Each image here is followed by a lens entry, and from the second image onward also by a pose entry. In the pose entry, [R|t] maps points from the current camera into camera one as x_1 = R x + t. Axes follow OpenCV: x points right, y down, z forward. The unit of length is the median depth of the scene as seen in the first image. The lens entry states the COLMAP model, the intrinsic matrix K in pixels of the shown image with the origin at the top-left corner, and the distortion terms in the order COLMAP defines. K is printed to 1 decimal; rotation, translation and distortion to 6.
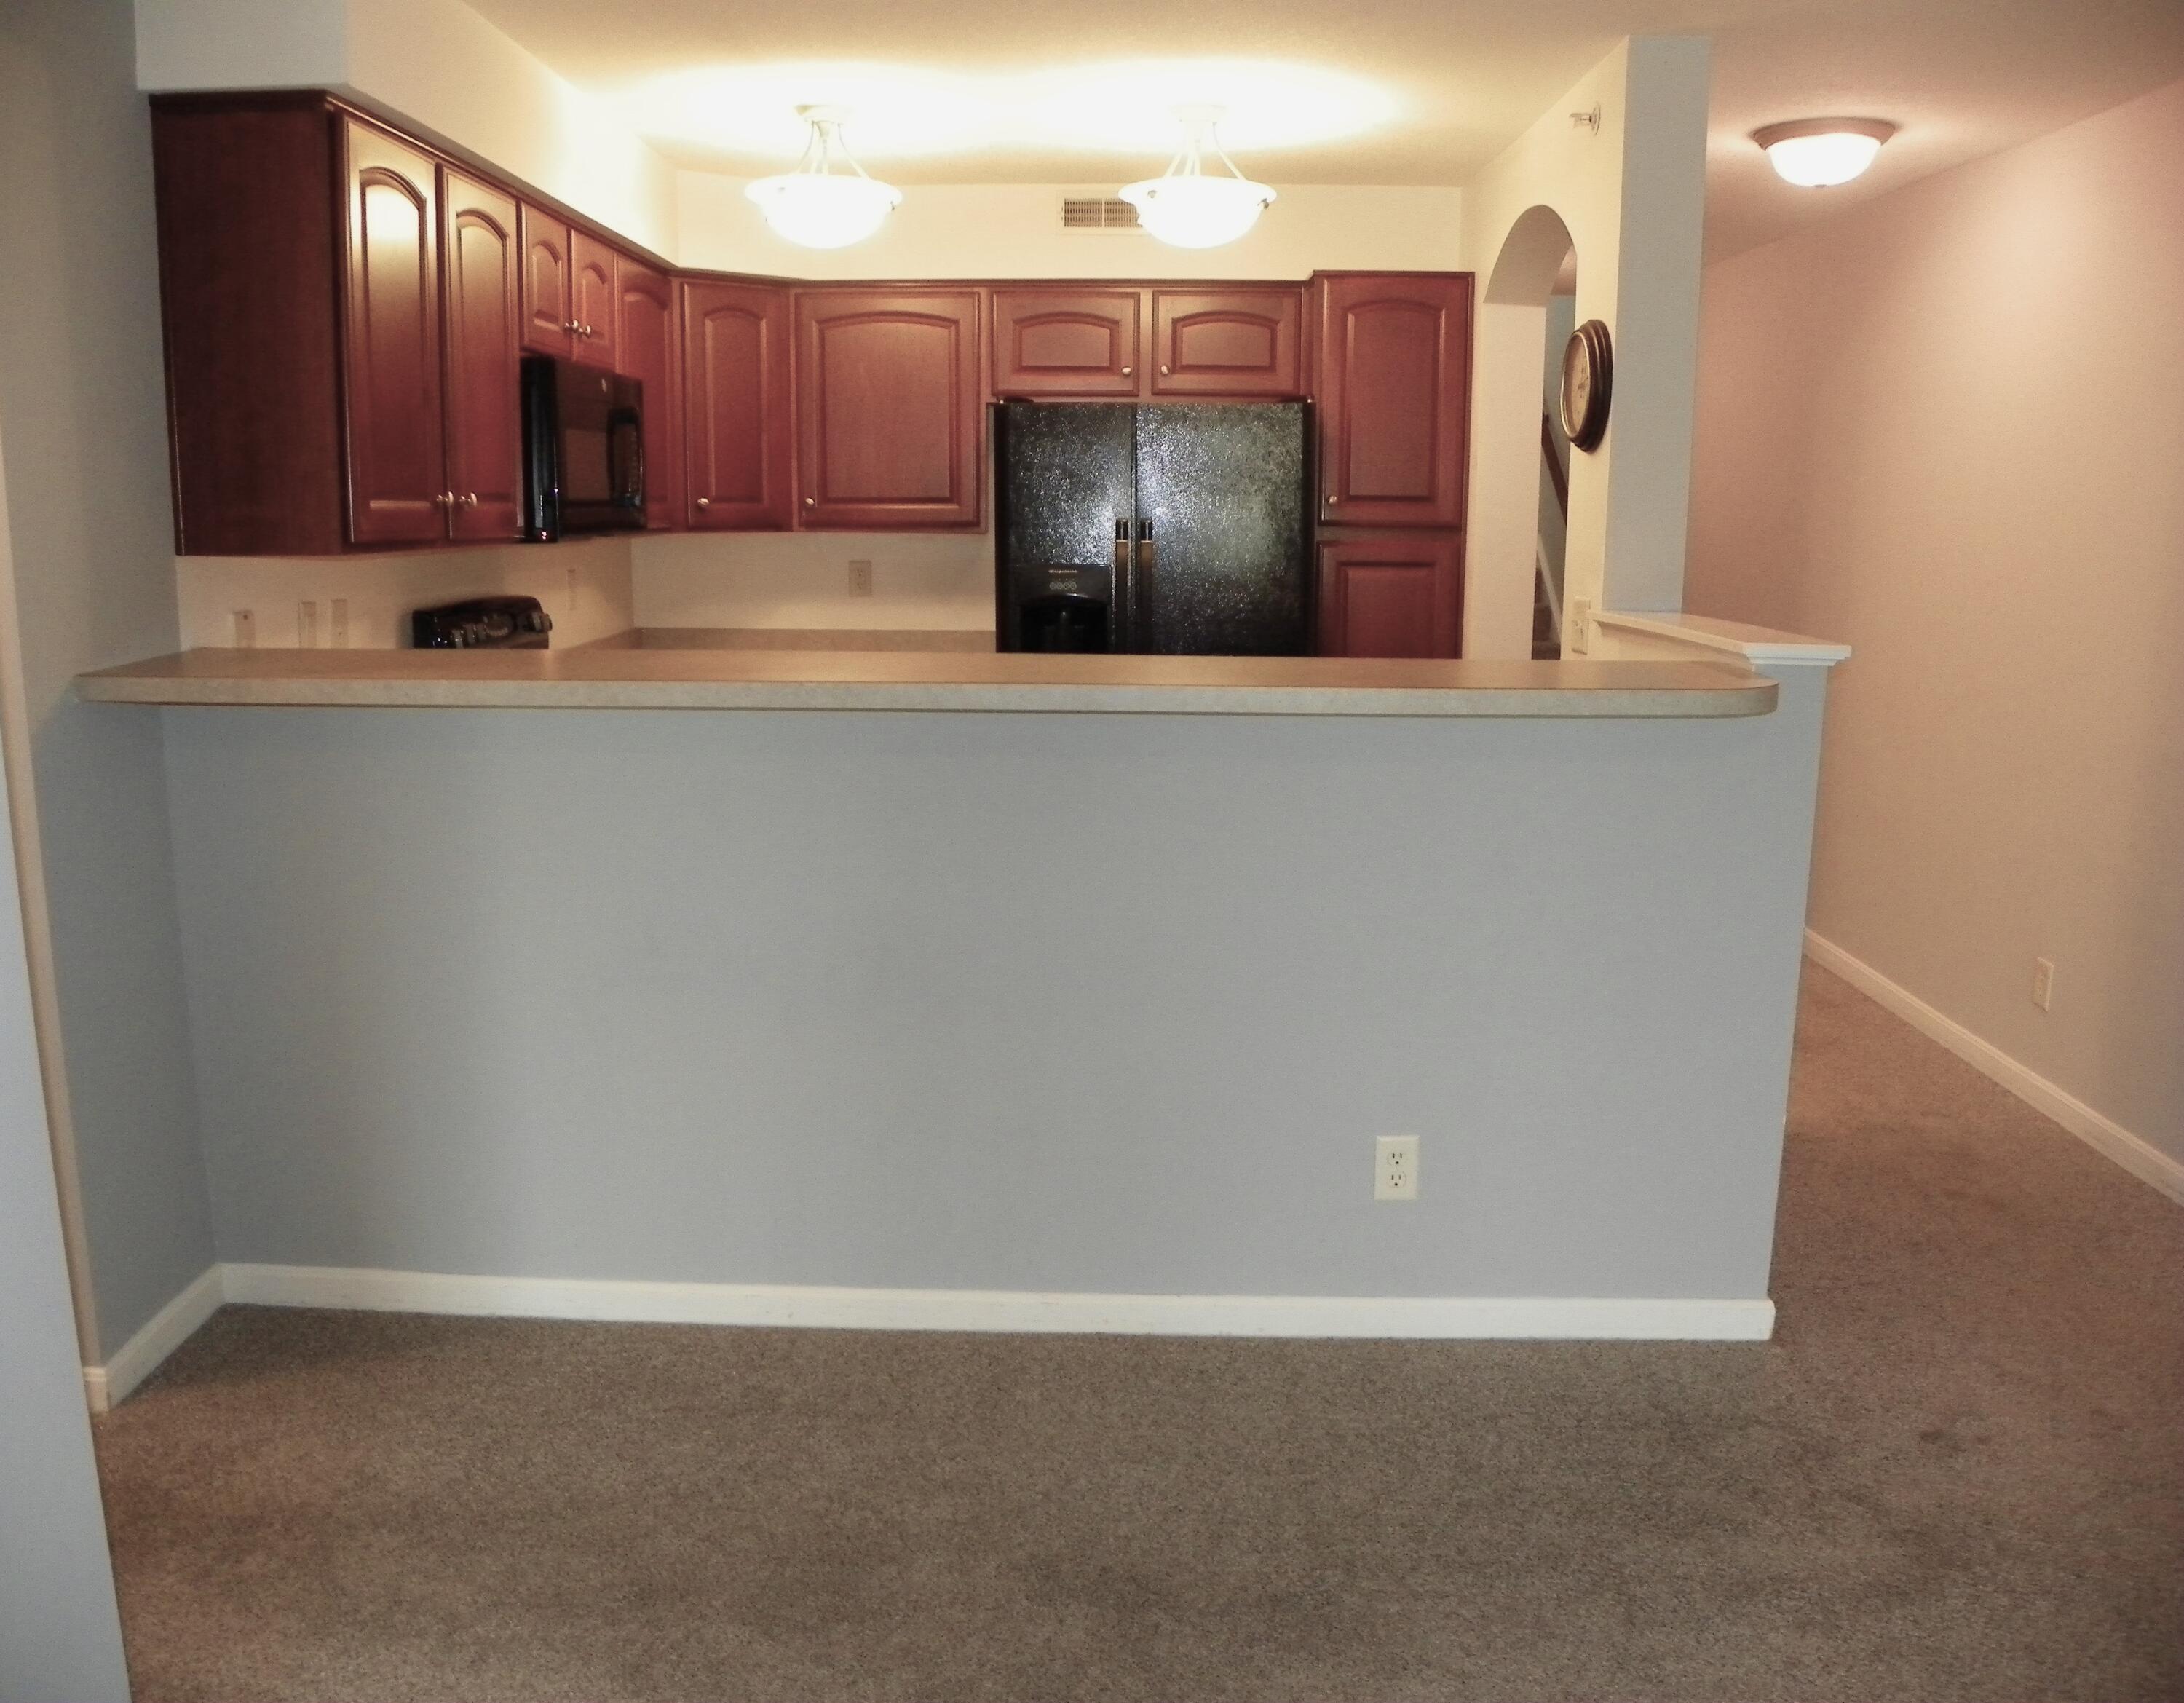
lens RADIAL K [[1749.0, 0, 1092.0], [0, 1749.0, 851.5], [0, 0, 1]] dist [-0.094883, 0.002113]
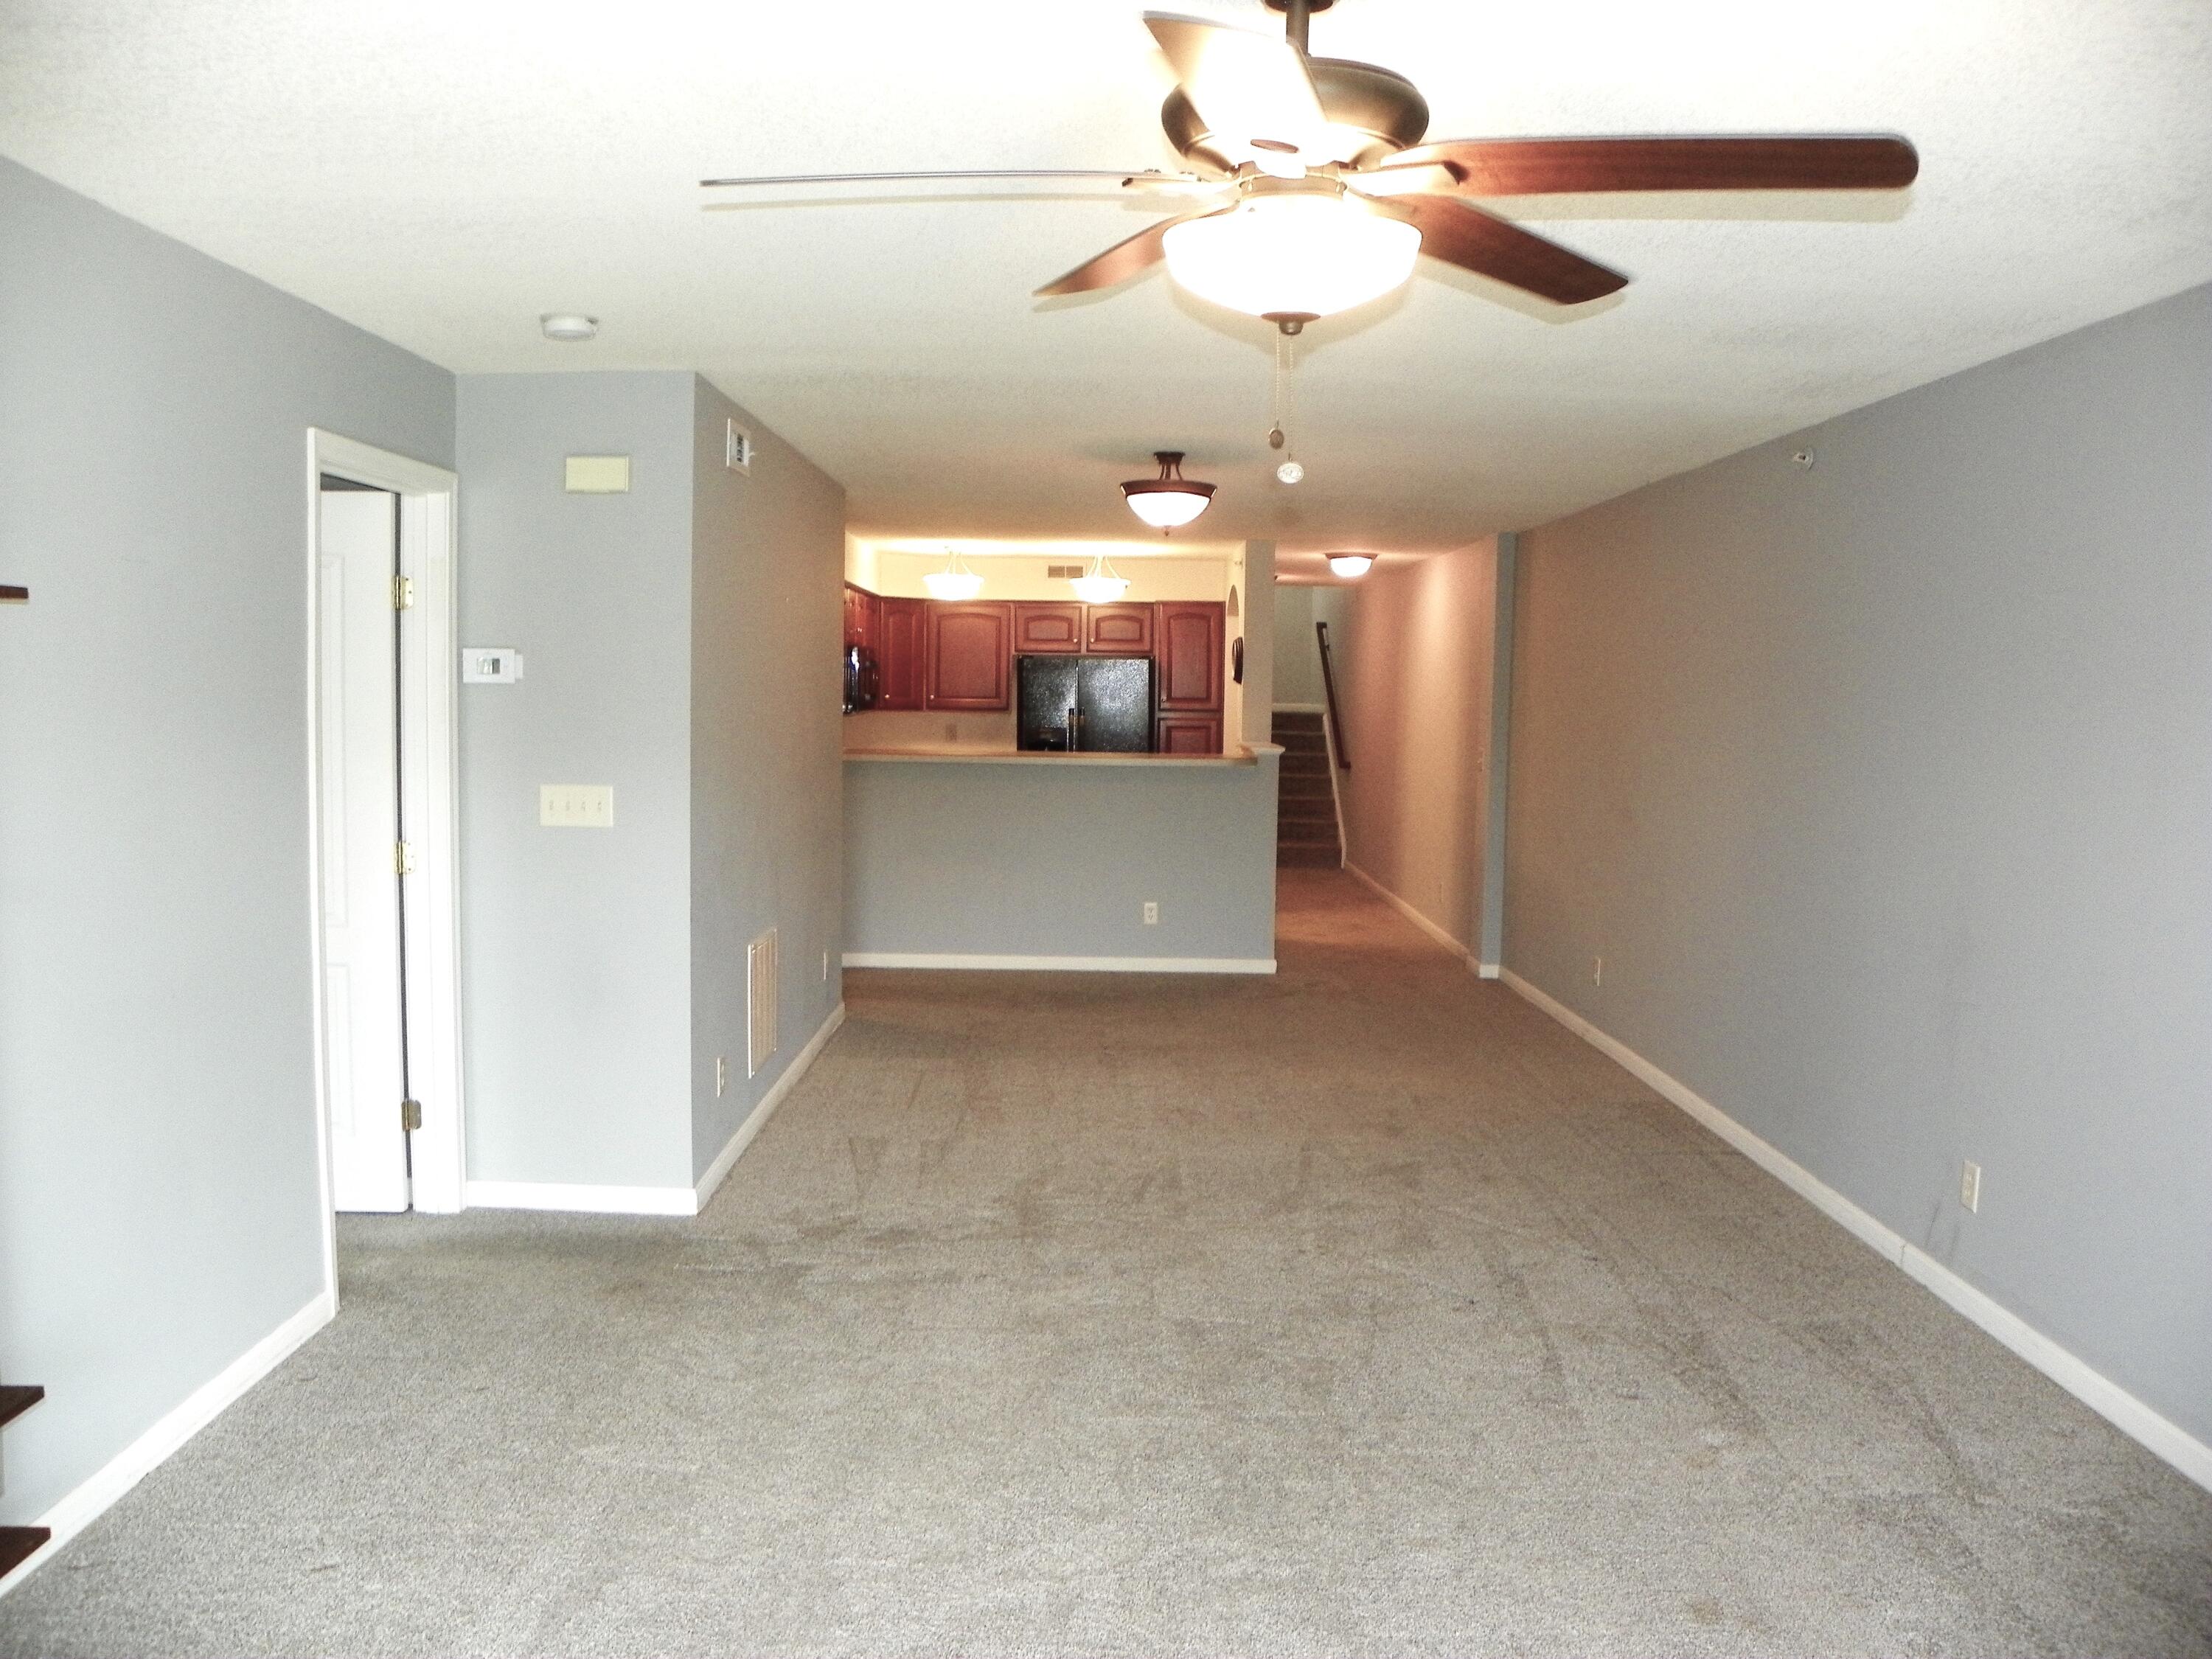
lens RADIAL K [[1671.6, 0, 1106.0], [0, 1671.6, 829.5], [0, 0, 1]] dist [-0.150460, 0.087594]
pose [[0.999786, 0.008117, 0.019022, 0.020987], [-0.005904, 0.993505, -0.113638, 0.212066], [-0.019821, 0.113501, 0.993340, -1.130056]]
